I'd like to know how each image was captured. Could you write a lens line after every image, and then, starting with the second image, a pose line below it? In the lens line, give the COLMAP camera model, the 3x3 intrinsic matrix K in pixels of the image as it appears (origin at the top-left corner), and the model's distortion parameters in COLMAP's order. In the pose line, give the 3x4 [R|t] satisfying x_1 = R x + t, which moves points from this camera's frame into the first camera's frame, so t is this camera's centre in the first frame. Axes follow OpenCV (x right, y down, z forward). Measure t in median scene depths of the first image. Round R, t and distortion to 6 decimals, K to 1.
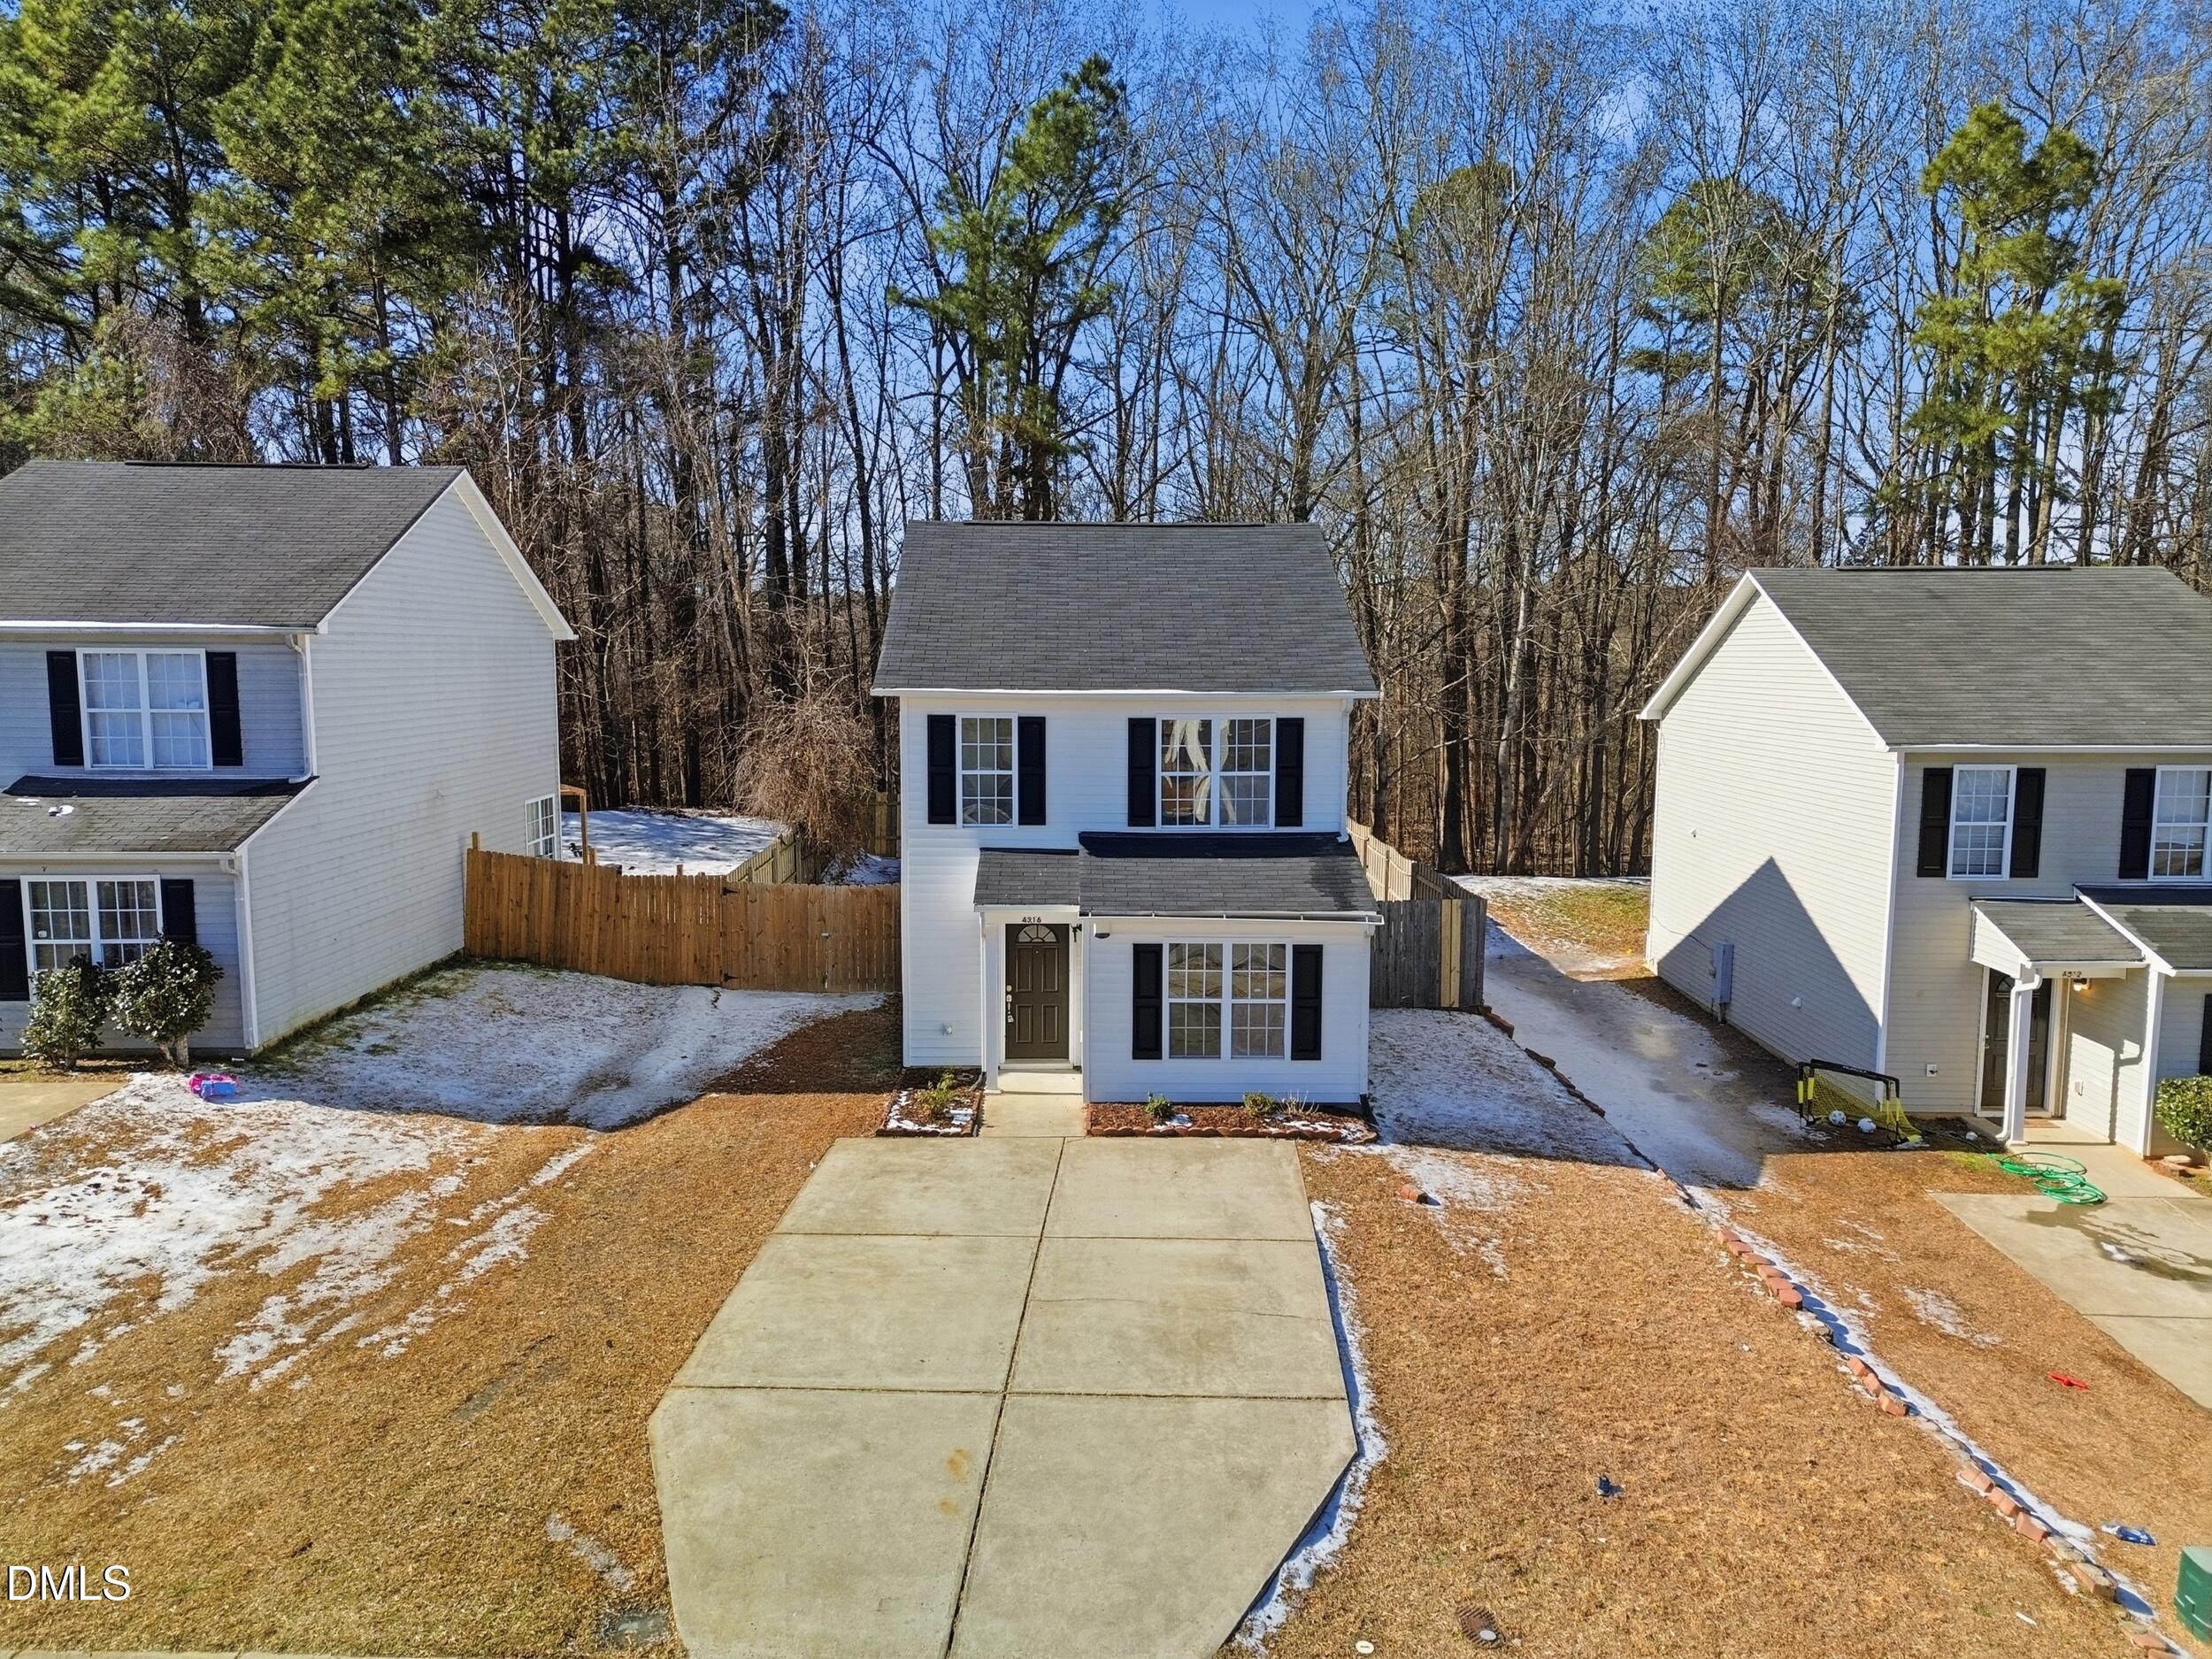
lens RADIAL K [[1535.2, 0, 1106.0], [0, 1535.2, 829.5], [0, 0, 1]] dist [0.083088, -0.077334]
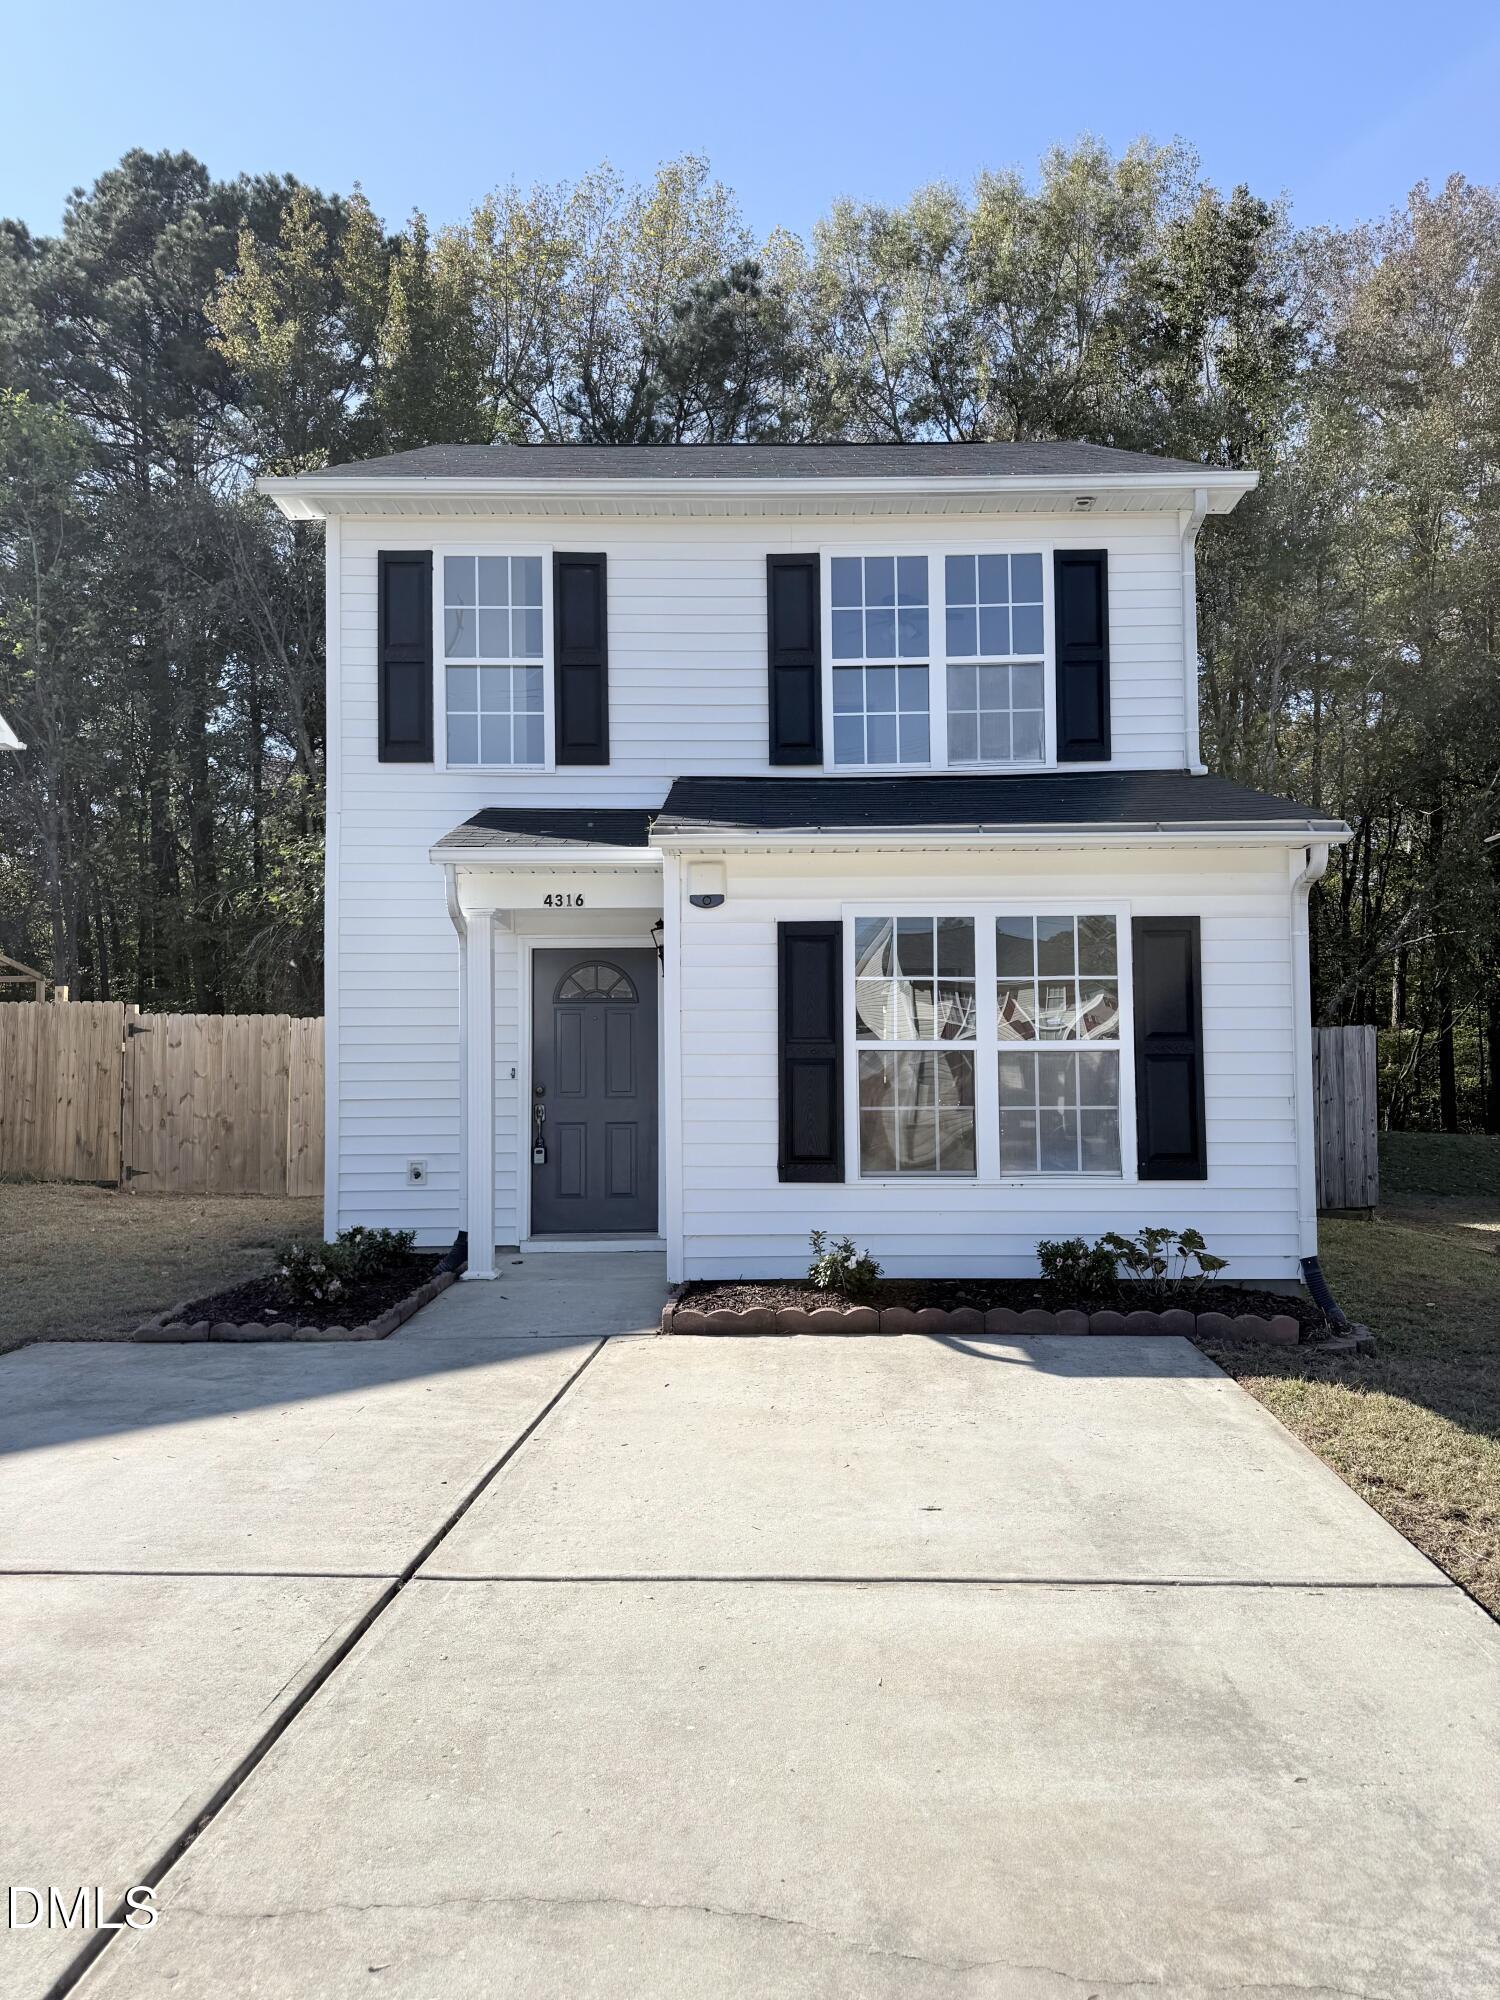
lens RADIAL K [[1415.2, 0, 751.5], [0, 1415.2, 1012.9], [0, 0, 1]] dist [0.042380, -0.056050]
pose [[0.999789, -0.011747, -0.016880, 0.017071], [0.009128, 0.988998, -0.147644, 0.163746], [0.018429, 0.147459, 0.988897, 0.597719]]
